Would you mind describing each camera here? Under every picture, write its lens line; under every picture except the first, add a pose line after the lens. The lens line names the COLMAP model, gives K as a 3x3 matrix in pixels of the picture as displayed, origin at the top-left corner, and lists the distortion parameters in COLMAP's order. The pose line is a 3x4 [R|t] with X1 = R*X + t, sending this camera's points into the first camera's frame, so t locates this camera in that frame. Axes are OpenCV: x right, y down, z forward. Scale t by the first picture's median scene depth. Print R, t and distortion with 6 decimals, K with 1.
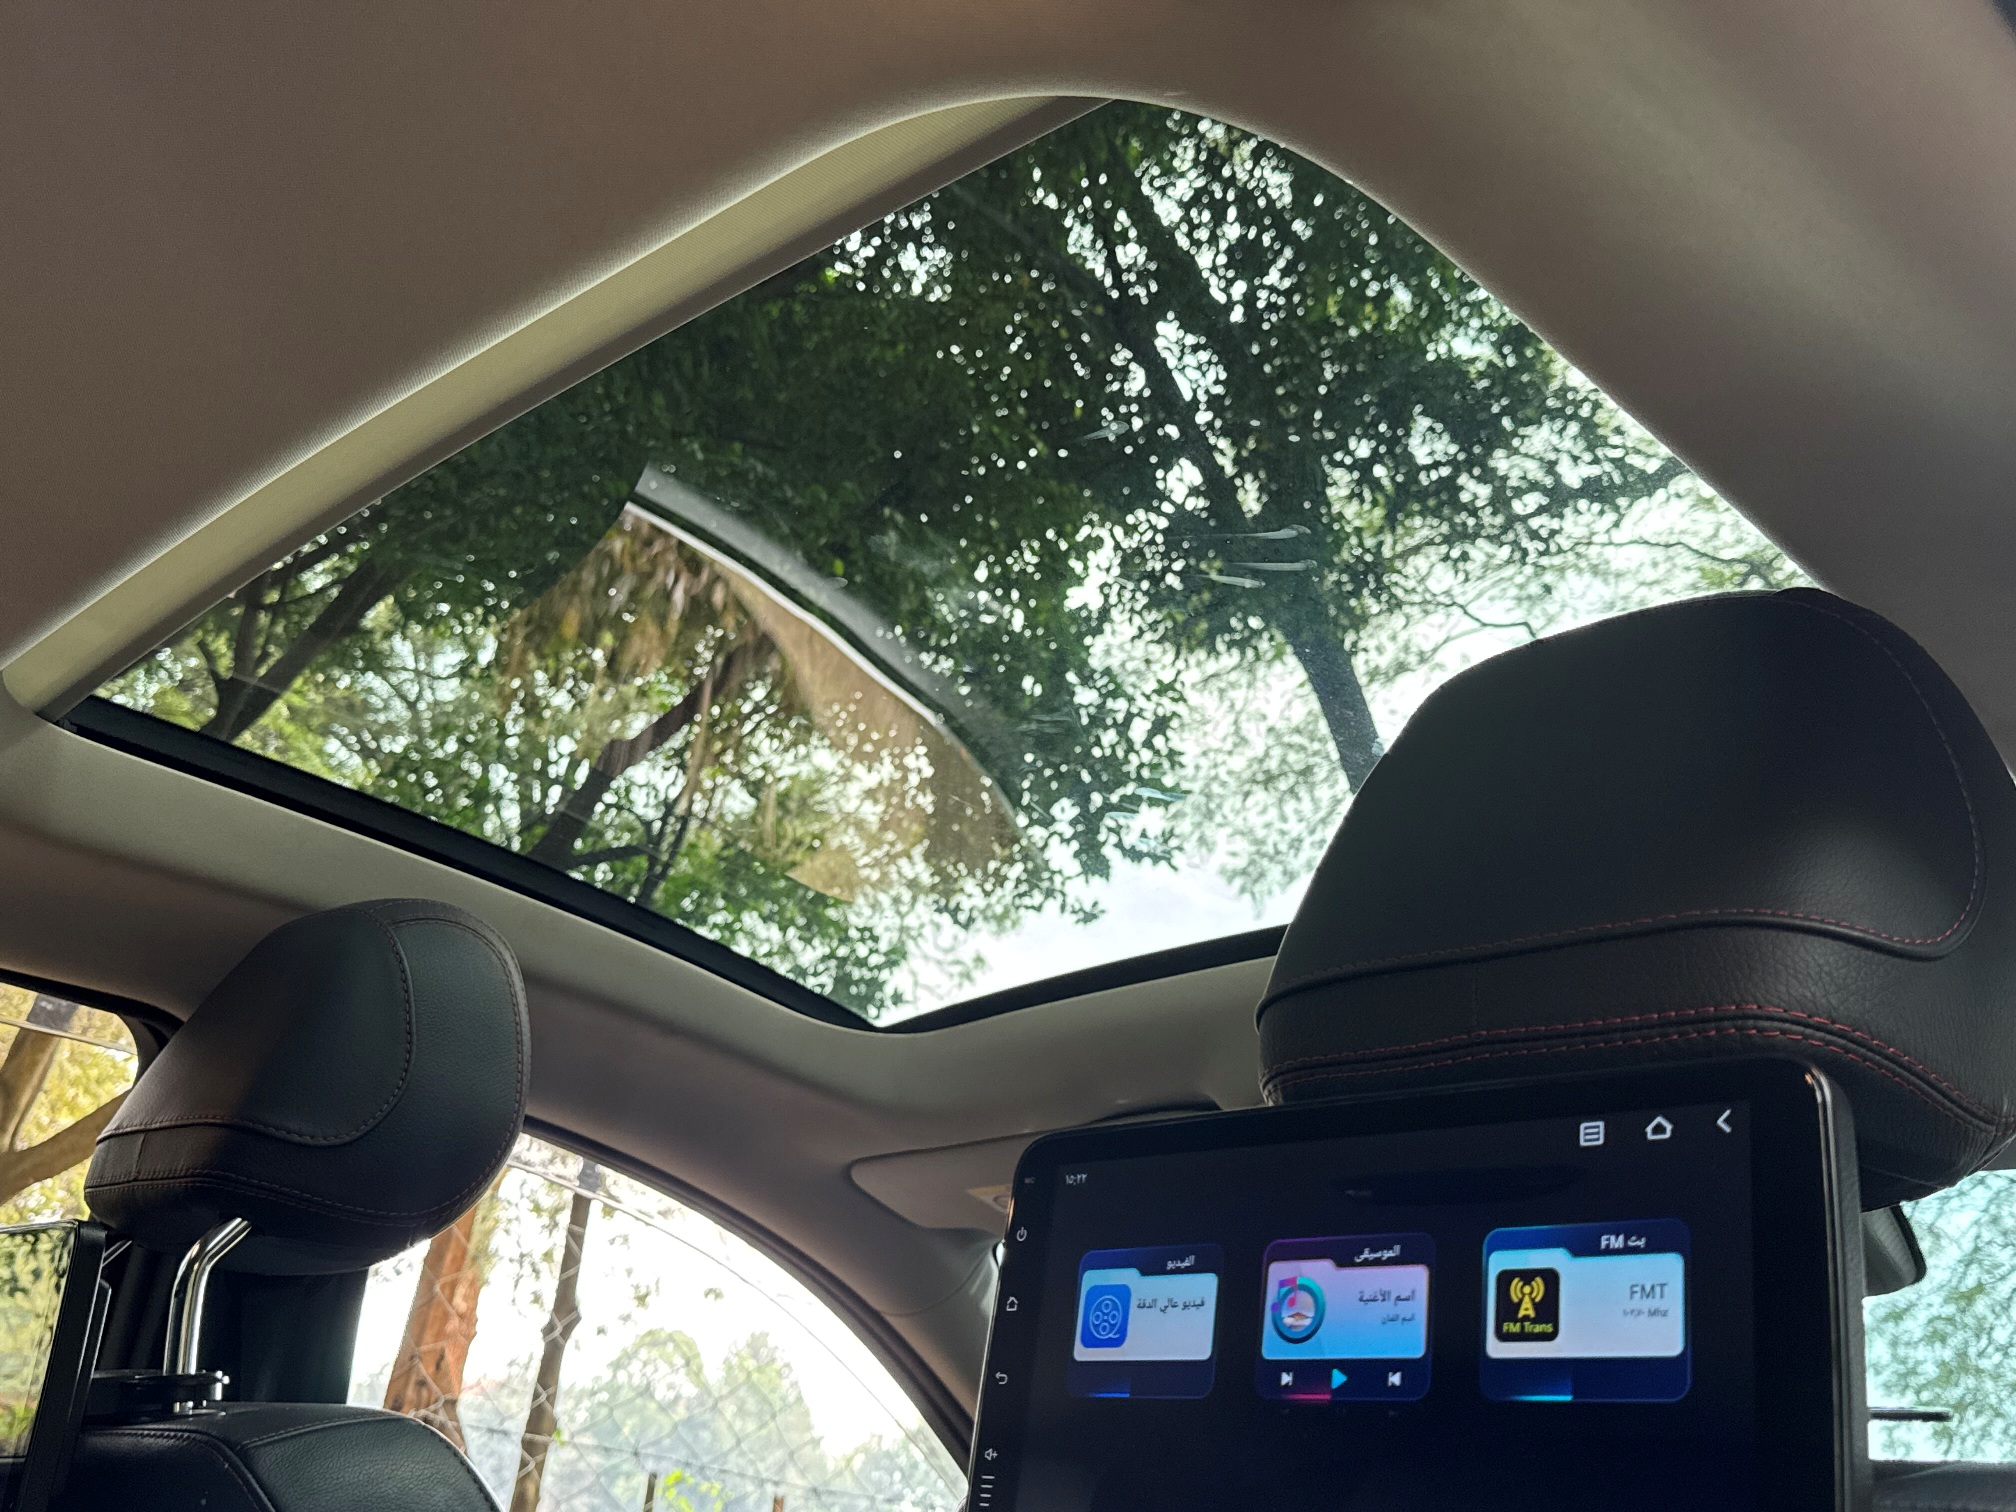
lens RADIAL K [[2120.1, 0, 1010.0], [0, 2120.1, 649.1], [0, 0, 1]] dist [-0.017002, -0.023014]
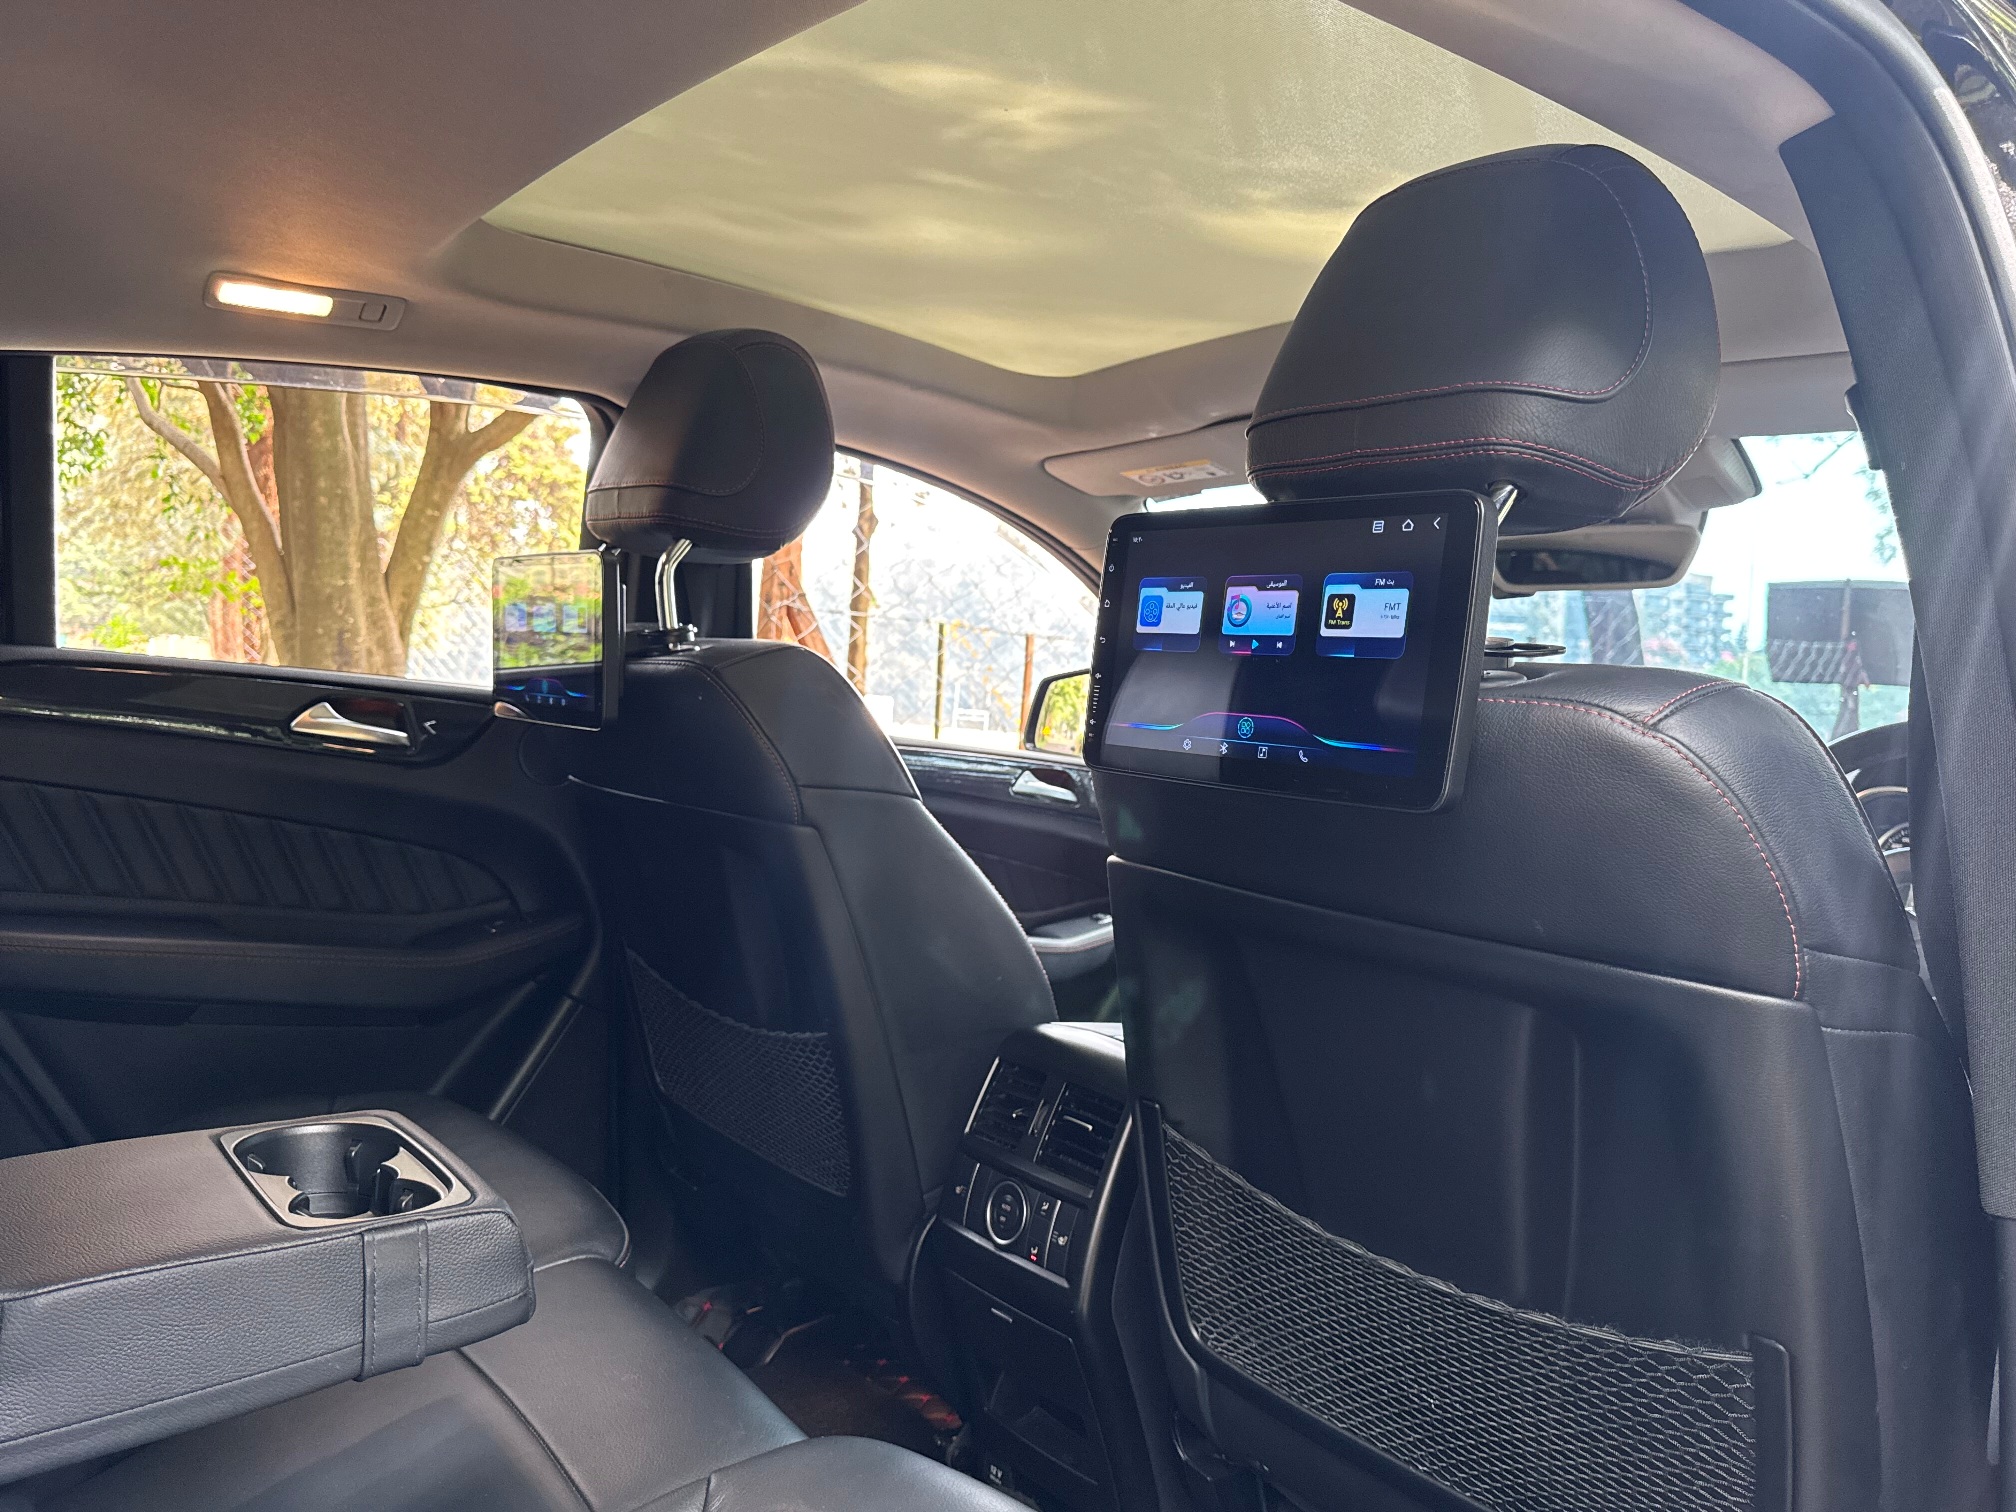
lens RADIAL K [[1540.9, 0, 1005.1], [0, 1540.9, 724.2], [0, 0, 1]] dist [0.090688, -0.208076]
pose [[0.992163, -0.043064, -0.117292, 0.082359], [0.088901, 0.902927, 0.420498, -0.236856], [0.087798, -0.427630, 0.899680, -0.410031]]
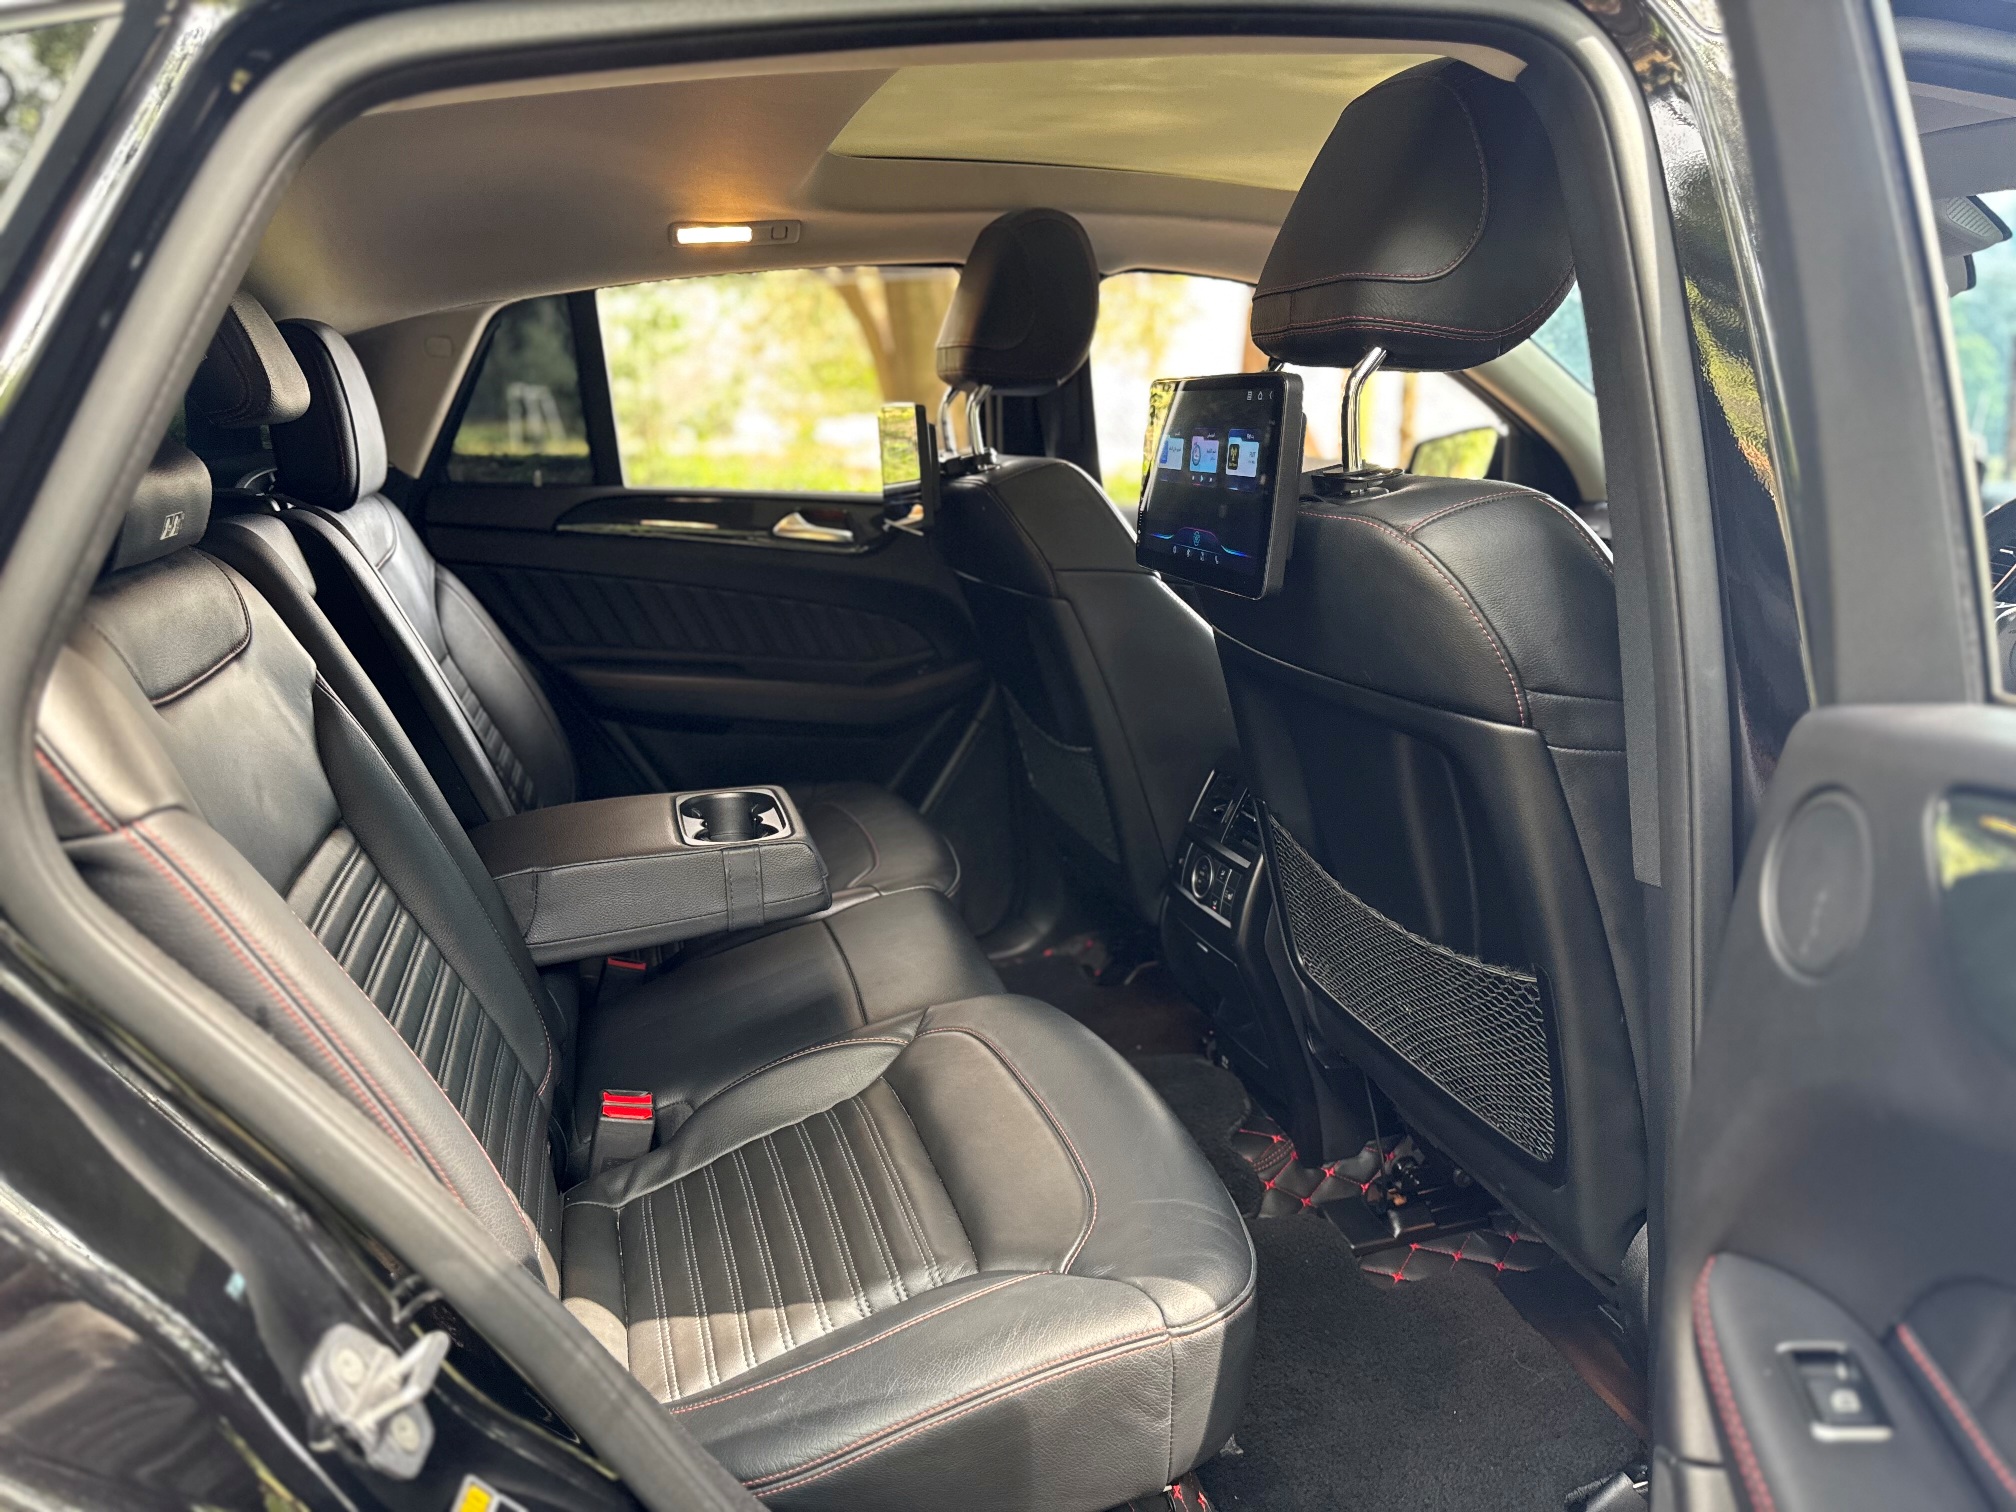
lens RADIAL K [[1413.5, 0, 1008.0], [0, 1413.5, 756.0], [0, 0, 1]] dist [-0.007414, -0.003982]
pose [[0.872724, 0.003791, -0.488199, 0.946640], [0.283913, 0.809556, 0.513821, -0.441091], [0.397172, -0.587030, 0.705443, -0.743958]]
